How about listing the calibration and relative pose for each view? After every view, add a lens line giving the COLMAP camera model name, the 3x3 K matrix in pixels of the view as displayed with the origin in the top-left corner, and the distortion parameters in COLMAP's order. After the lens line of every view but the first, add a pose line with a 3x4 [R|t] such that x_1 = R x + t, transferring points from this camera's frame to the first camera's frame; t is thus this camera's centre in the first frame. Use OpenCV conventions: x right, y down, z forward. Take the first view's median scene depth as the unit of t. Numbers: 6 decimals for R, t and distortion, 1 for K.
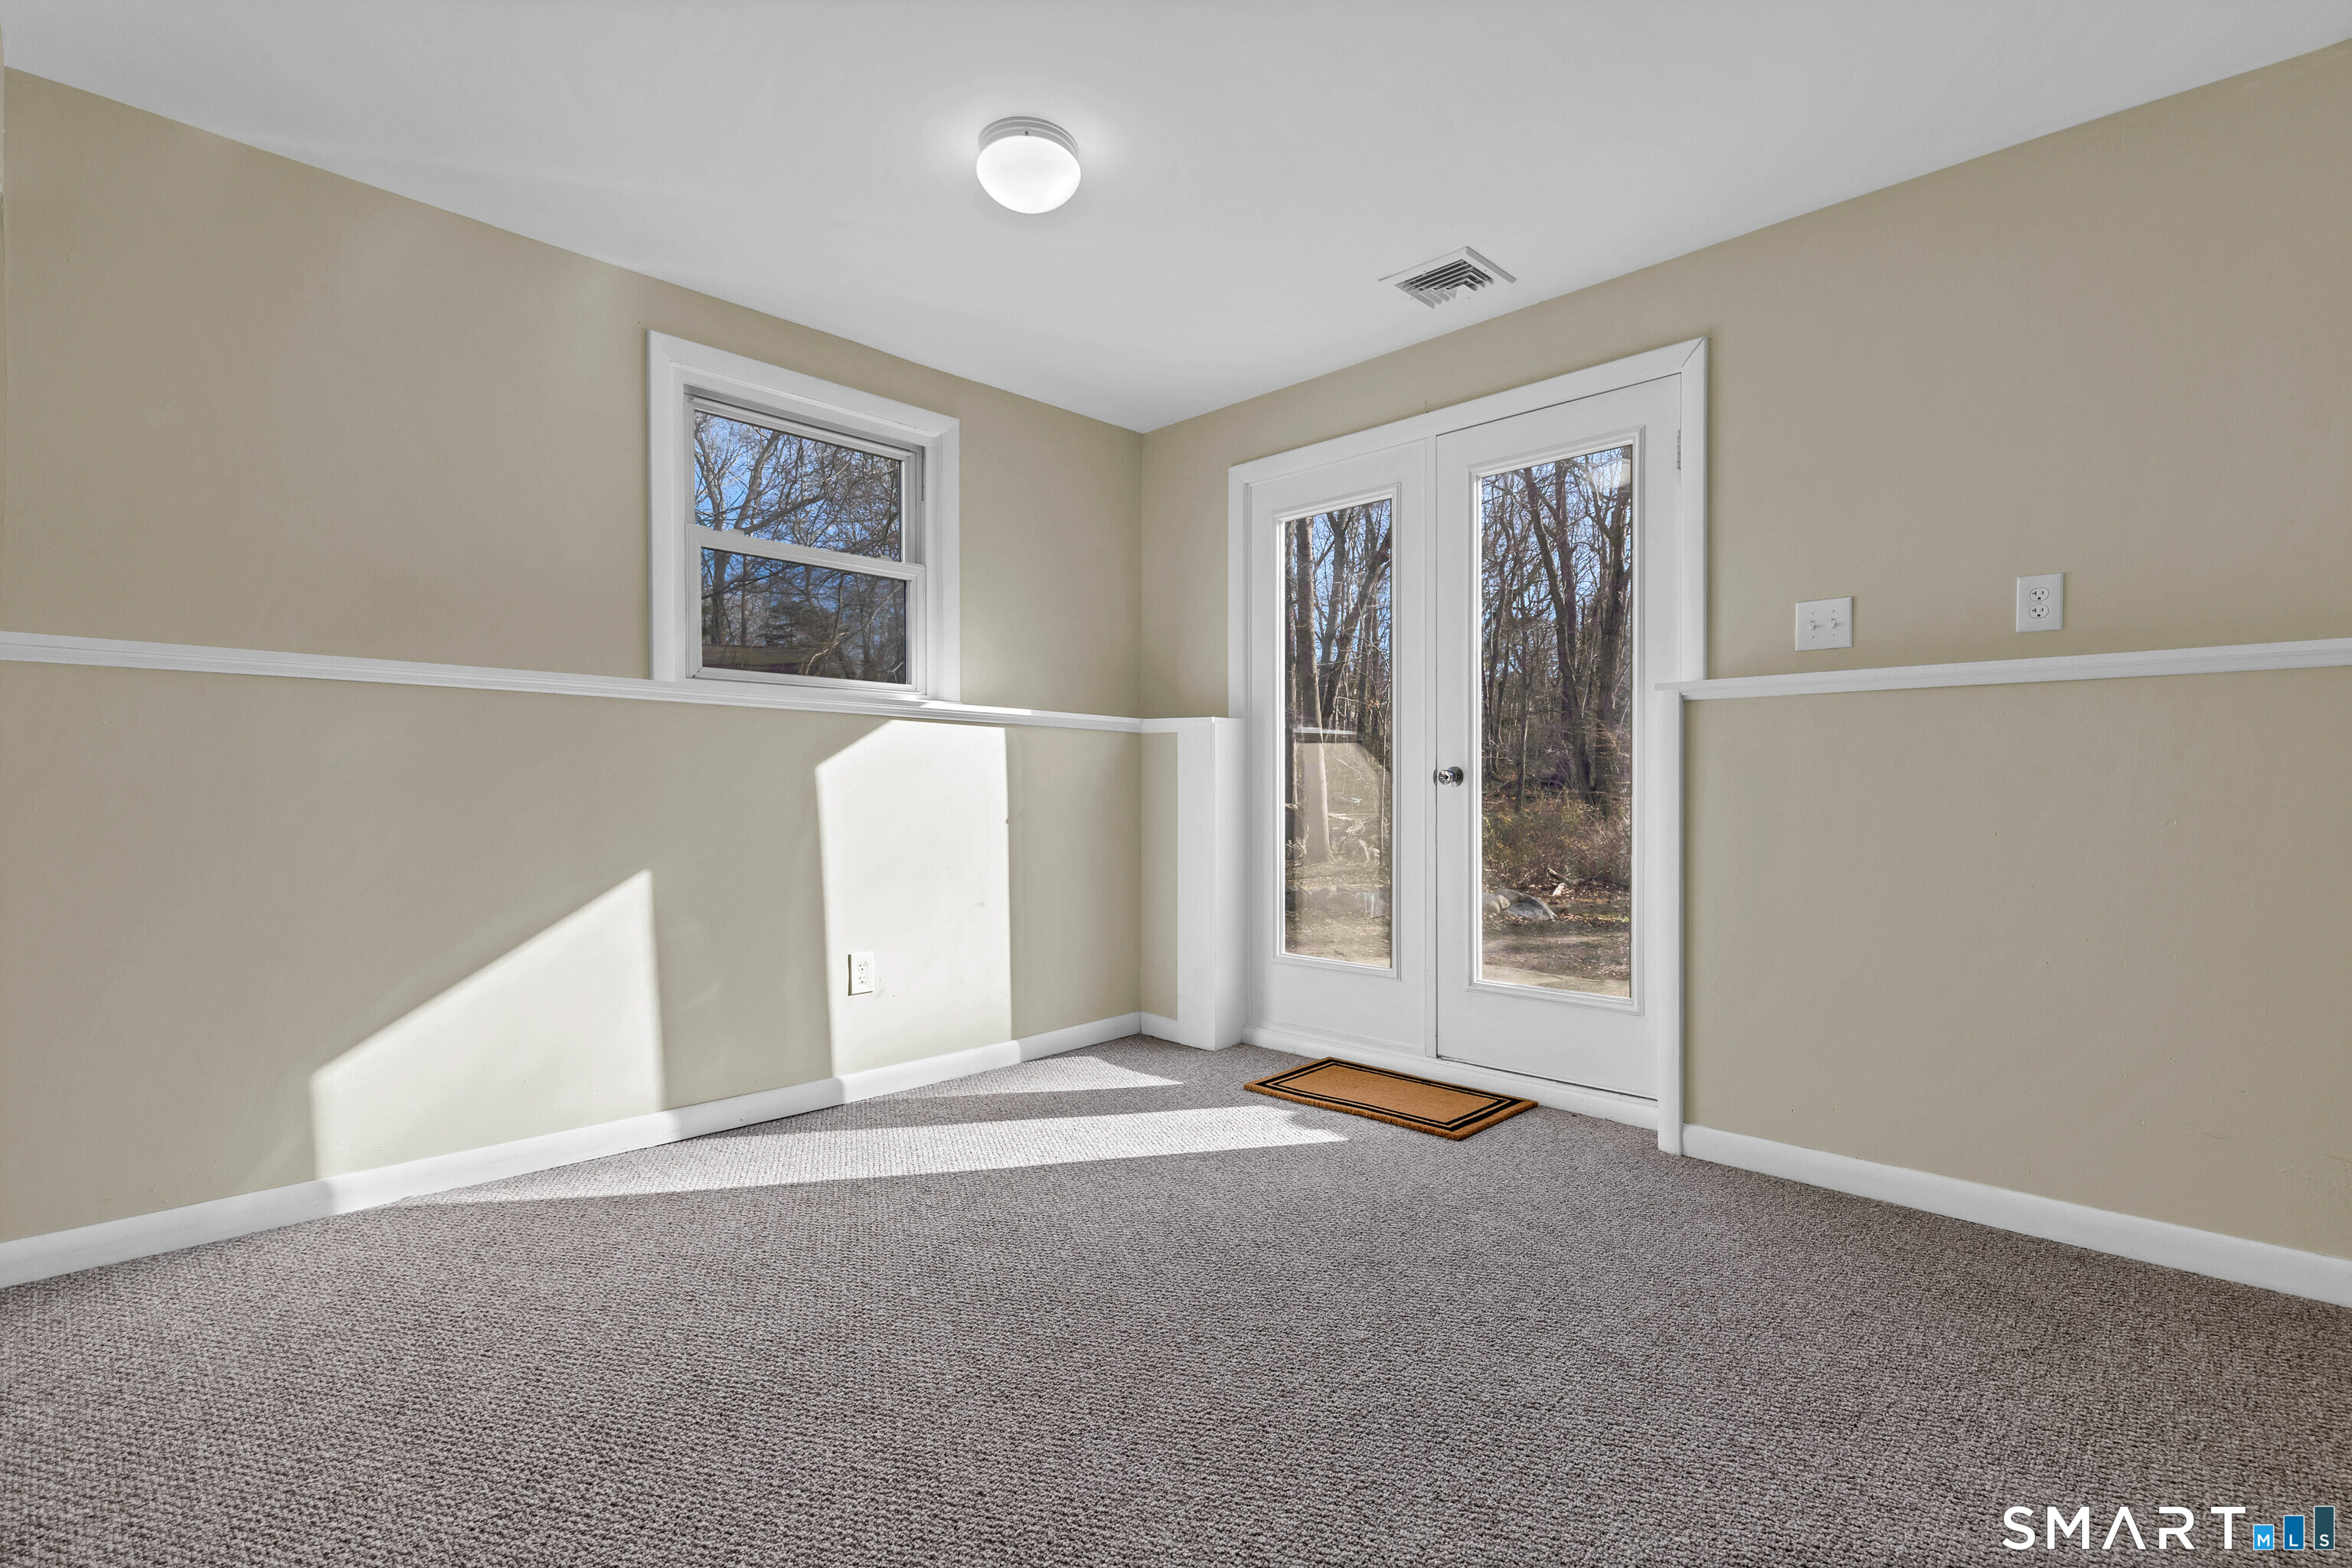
lens RADIAL K [[1091.3, 0, 1159.2], [0, 1091.3, 786.0], [0, 0, 1]] dist [0.013414, -0.002205]
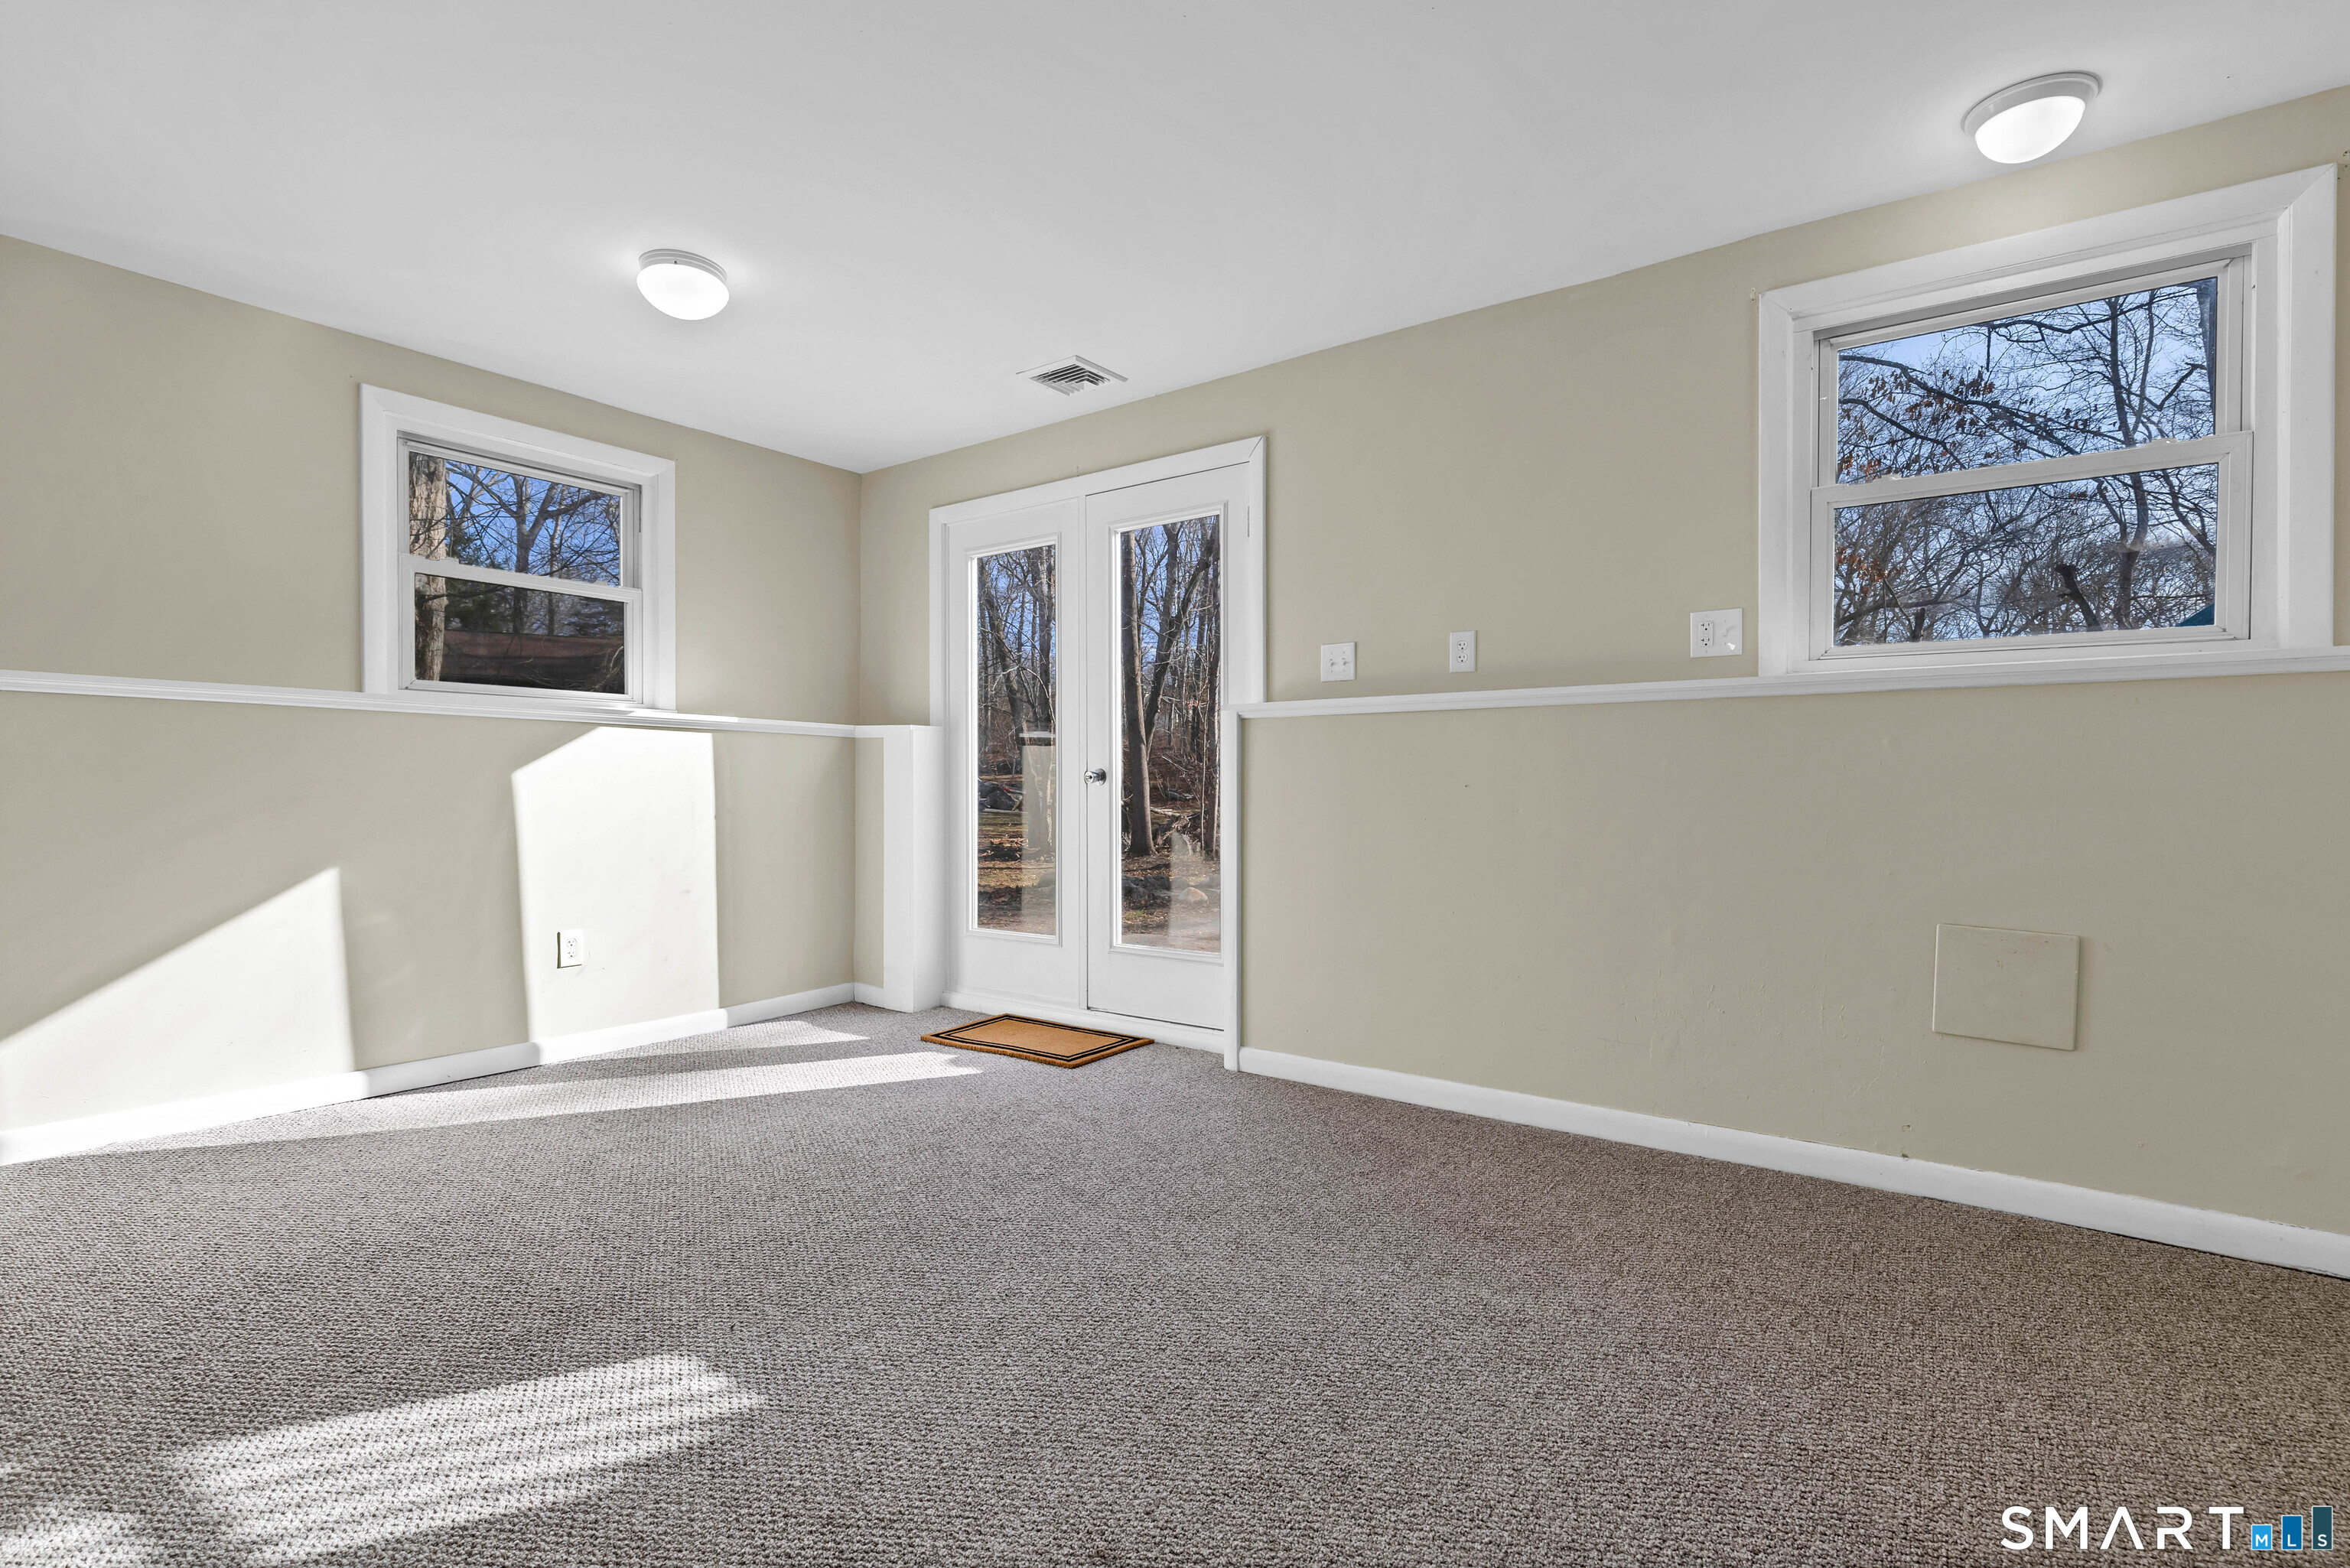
lens RADIAL K [[1090.3, 0, 1165.6], [0, 1090.3, 780.9], [0, 0, 1]] dist [0.013414, -0.002205]
pose [[0.989665, -0.000188, 0.143399, 0.184589], [0.000386, 0.999999, -0.001354, -0.002849], [-0.143398, 0.001396, 0.989664, -0.229640]]
